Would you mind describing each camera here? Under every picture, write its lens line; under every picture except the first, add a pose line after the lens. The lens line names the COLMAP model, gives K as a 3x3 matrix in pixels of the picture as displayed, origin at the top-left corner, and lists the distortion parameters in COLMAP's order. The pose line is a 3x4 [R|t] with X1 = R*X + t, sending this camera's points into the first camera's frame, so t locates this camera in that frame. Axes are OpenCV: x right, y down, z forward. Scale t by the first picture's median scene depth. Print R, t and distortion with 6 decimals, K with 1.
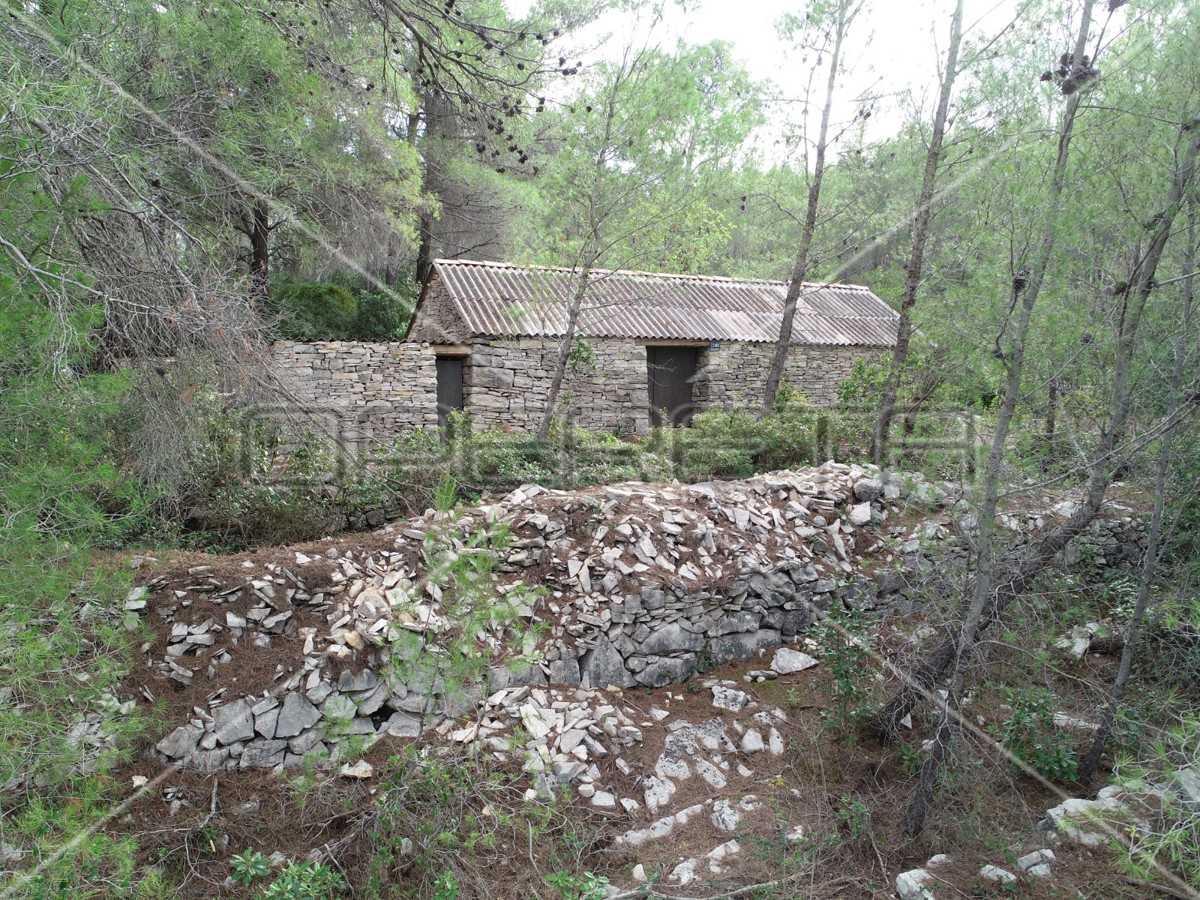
lens RADIAL K [[891.2, 0, 595.2], [0, 891.2, 450.8], [0, 0, 1]] dist [0.003490, -0.001102]
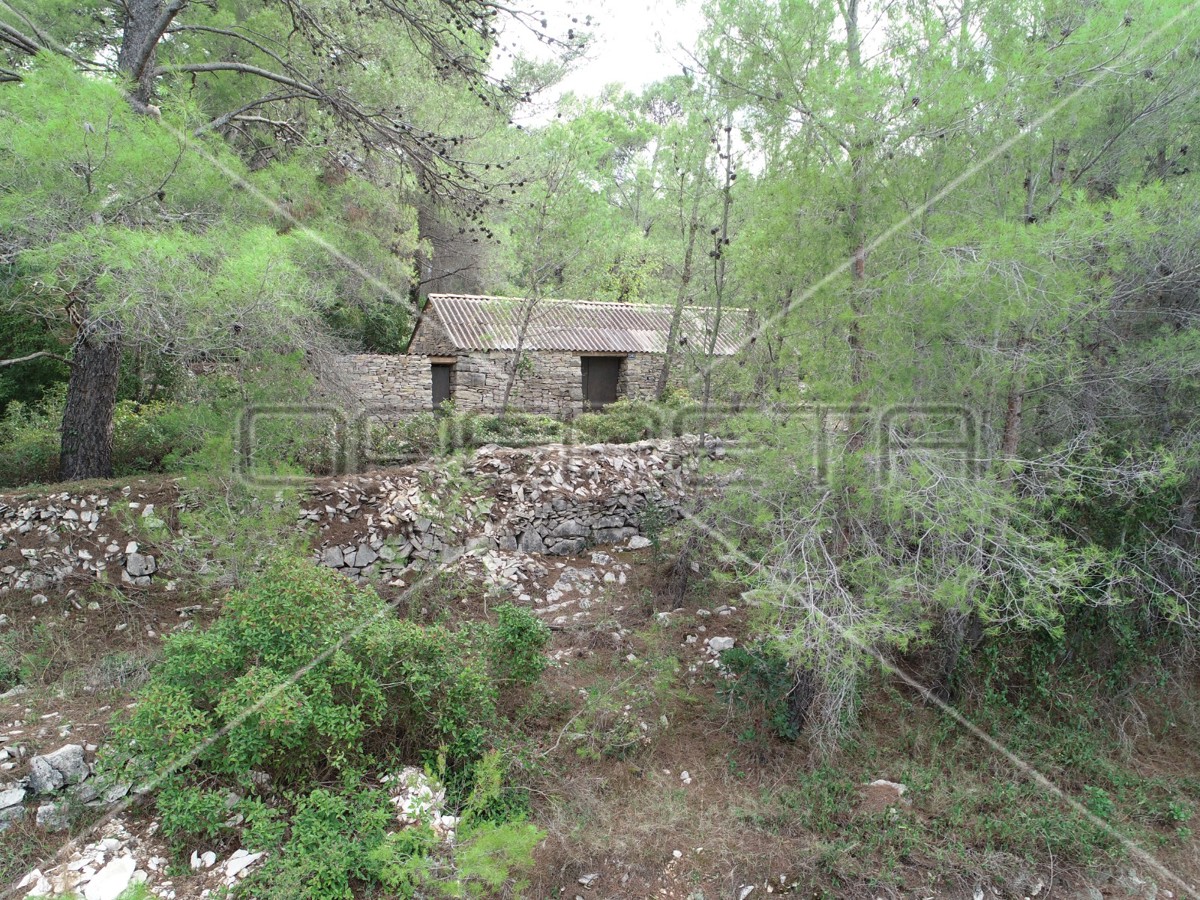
lens RADIAL K [[891.2, 0, 606.0], [0, 891.2, 448.3], [0, 0, 1]] dist [0.003490, -0.001102]
pose [[0.999583, -0.001509, 0.028852, 0.101577], [0.001558, 0.999997, -0.001656, 0.053339], [-0.028849, 0.001700, 0.999582, -0.733559]]
